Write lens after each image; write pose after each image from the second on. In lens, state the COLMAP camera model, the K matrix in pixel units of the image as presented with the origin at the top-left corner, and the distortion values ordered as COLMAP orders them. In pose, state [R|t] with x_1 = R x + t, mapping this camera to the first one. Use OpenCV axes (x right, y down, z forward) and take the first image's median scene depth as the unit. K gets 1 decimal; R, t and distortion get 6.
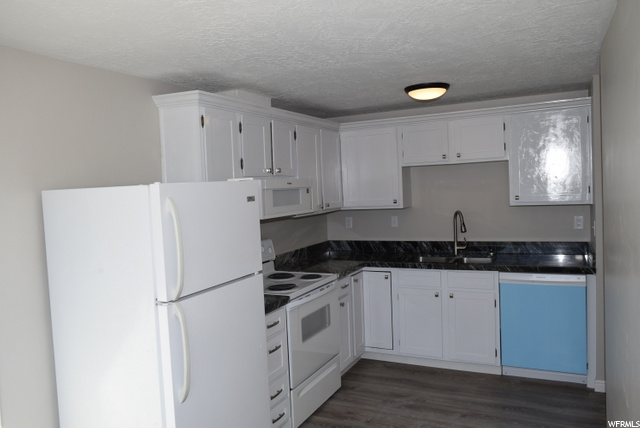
lens RADIAL K [[490.0, 0, 319.4], [0, 490.0, 217.6], [0, 0, 1]] dist [-0.006756, 0.005924]
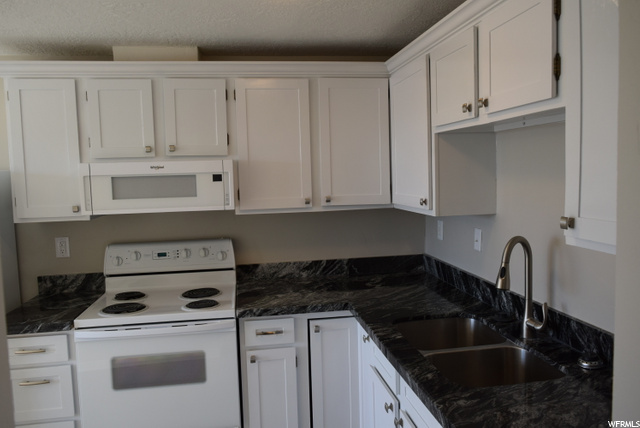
lens RADIAL K [[490.0, 0, 316.5], [0, 490.0, 209.9], [0, 0, 1]] dist [-0.006756, 0.005924]
pose [[0.580142, 0.087303, -0.809823, 0.617684], [-0.049271, 0.996180, 0.072097, -0.067480], [0.813024, -0.001926, 0.582227, 0.728279]]
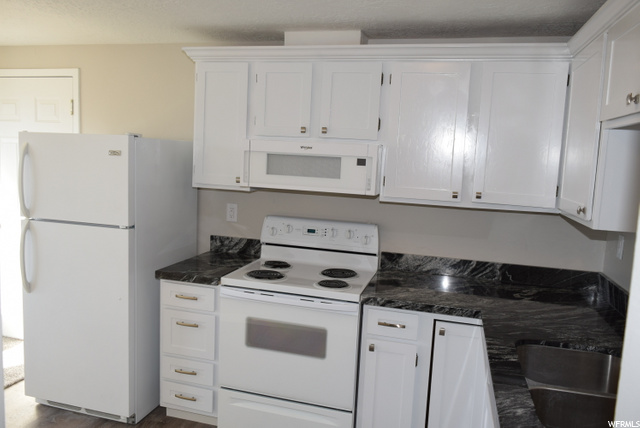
lens RADIAL K [[490.0, 0, 323.0], [0, 490.0, 211.0], [0, 0, 1]] dist [-0.006756, 0.005924]
pose [[0.197772, 0.160495, -0.967020, 0.642104], [-0.122846, 0.982786, 0.137988, -0.076817], [0.972520, 0.091504, 0.214083, 0.822514]]
